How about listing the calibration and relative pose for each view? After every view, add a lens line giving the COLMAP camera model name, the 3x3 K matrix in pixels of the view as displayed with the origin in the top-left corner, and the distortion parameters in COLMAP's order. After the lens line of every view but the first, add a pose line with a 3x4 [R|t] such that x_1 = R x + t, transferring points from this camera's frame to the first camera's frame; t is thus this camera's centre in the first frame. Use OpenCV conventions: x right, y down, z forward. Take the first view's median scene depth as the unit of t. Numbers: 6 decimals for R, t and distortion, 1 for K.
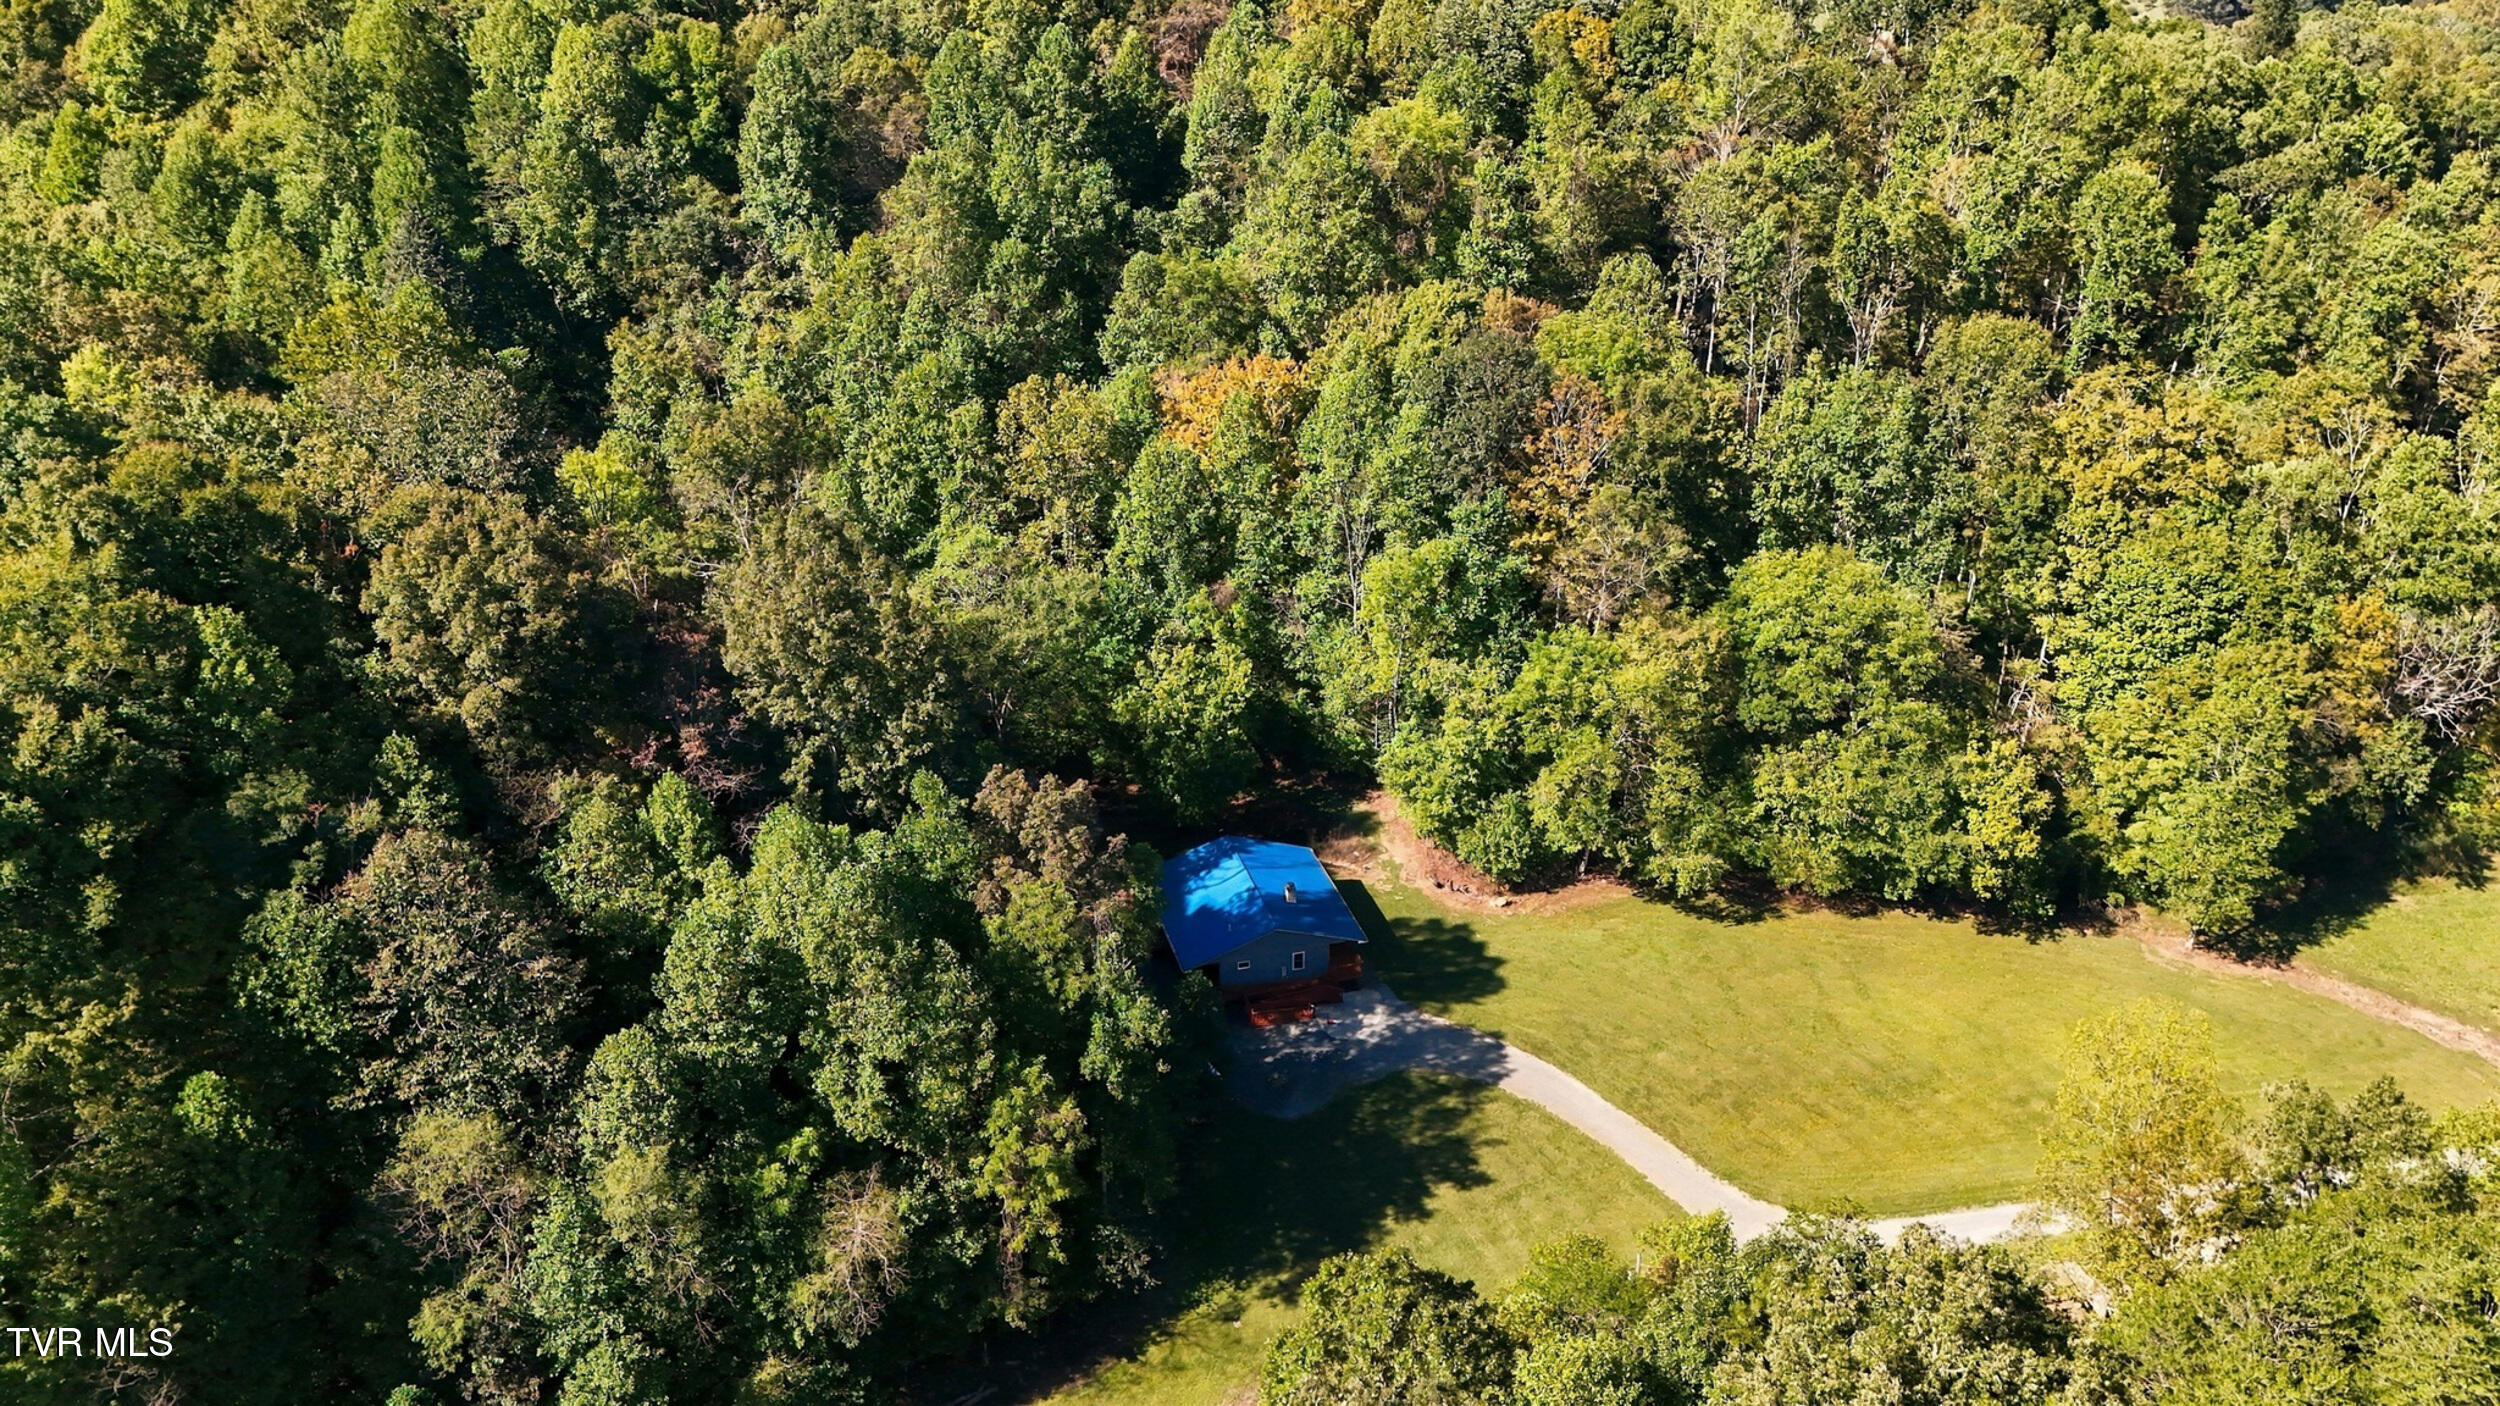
lens RADIAL K [[1857.9, 0, 1250.0], [0, 1857.9, 703.0], [0, 0, 1]] dist [0.063486, -0.069885]
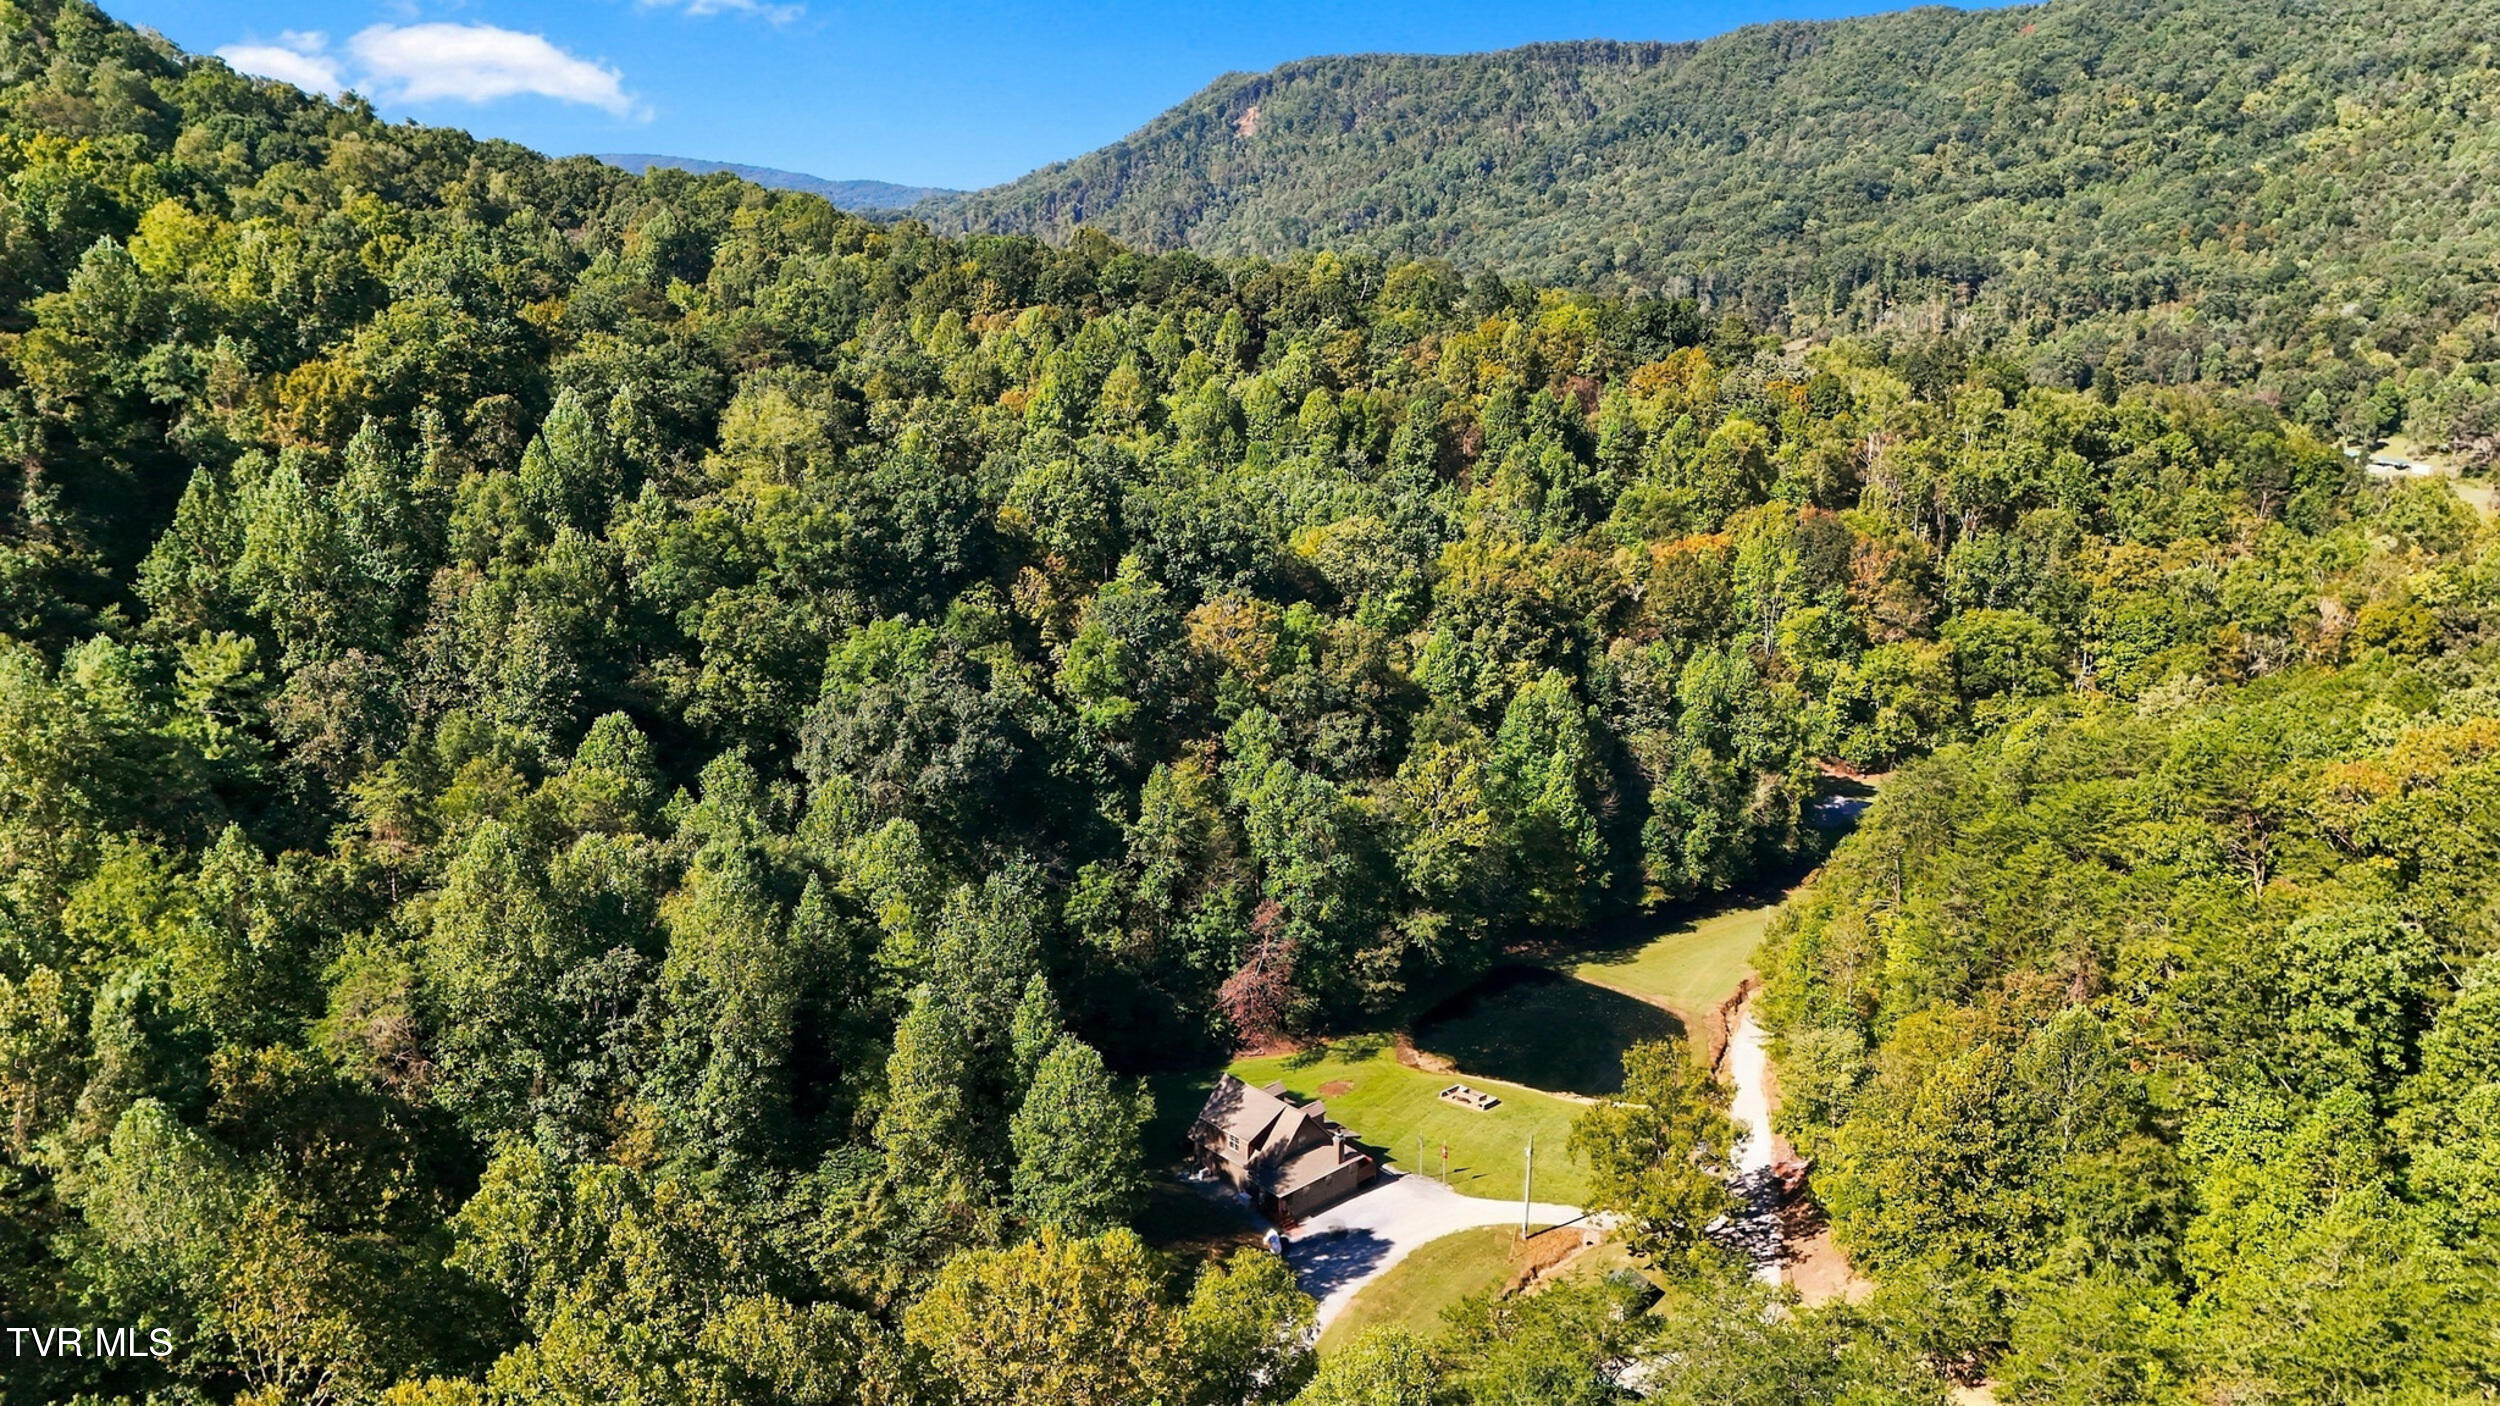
lens RADIAL K [[1857.9, 0, 1250.0], [0, 1857.9, 703.0], [0, 0, 1]] dist [0.063486, -0.069885]
pose [[0.994060, -0.024328, 0.106075, -0.755820], [0.045330, 0.978677, -0.200340, 0.408512], [-0.098940, 0.203959, 0.973967, -0.976297]]
